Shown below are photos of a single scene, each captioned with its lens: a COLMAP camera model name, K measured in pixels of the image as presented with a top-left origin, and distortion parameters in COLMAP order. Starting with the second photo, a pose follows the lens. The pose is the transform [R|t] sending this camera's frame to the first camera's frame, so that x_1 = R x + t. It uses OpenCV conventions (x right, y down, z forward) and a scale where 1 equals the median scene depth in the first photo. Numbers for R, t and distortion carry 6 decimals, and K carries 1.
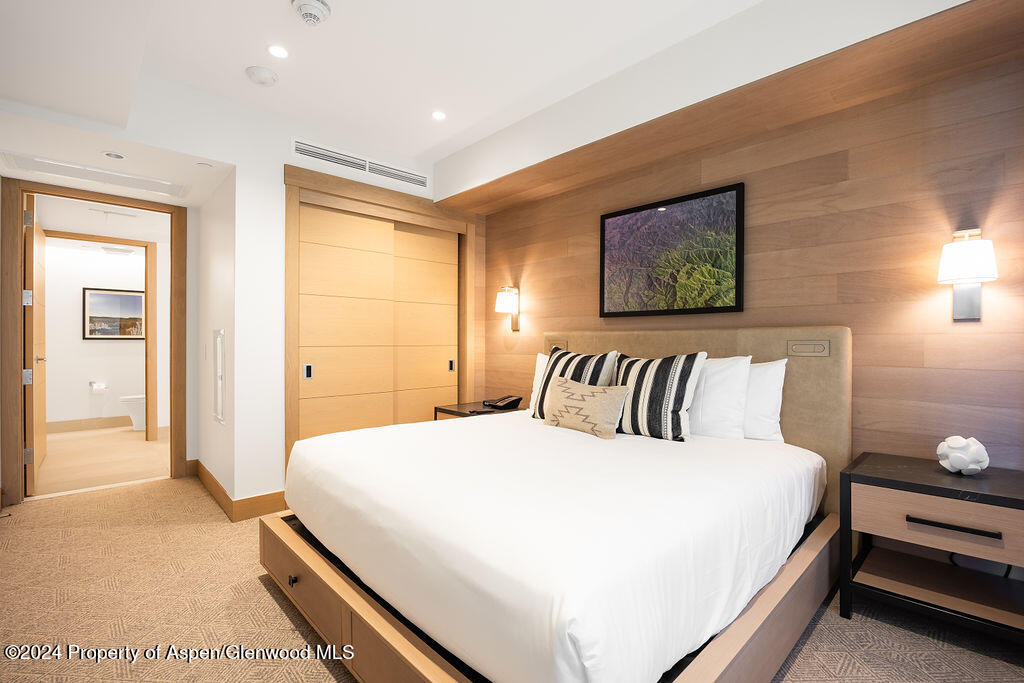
lens RADIAL K [[467.8, 0, 510.7], [0, 467.8, 337.4], [0, 0, 1]] dist [-0.004803, -0.000693]
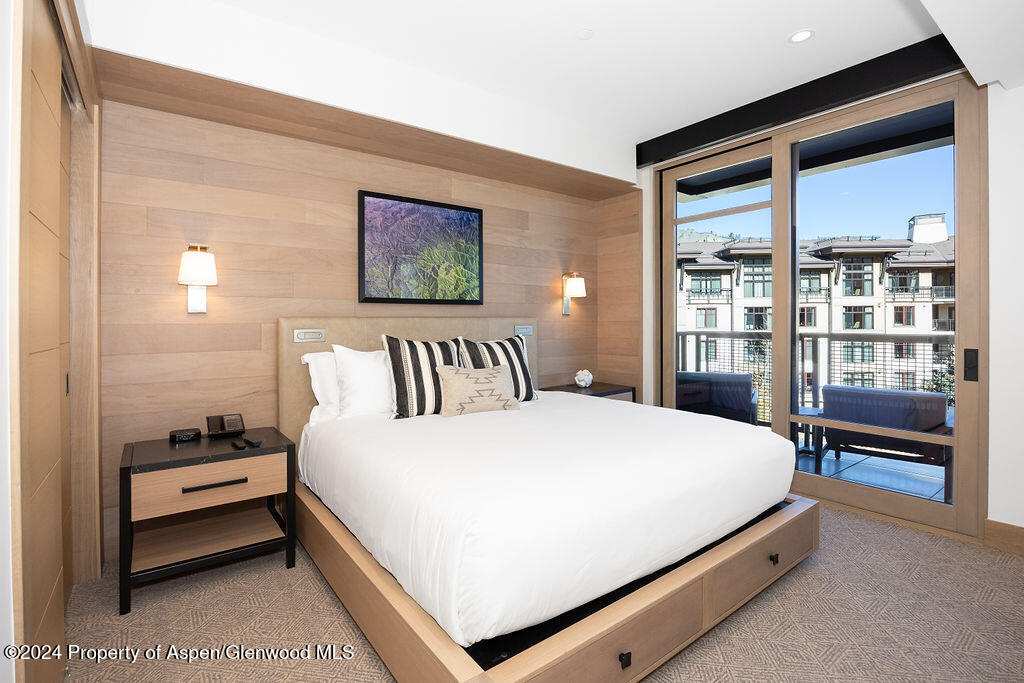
lens RADIAL K [[470.8, 0, 491.9], [0, 470.8, 327.0], [0, 0, 1]] dist [-0.030170, -0.000615]
pose [[0.138161, -0.005177, 0.990396, -0.772347], [0.005584, 0.999975, 0.004448, 0.002743], [-0.990394, 0.004916, 0.138186, 0.713249]]
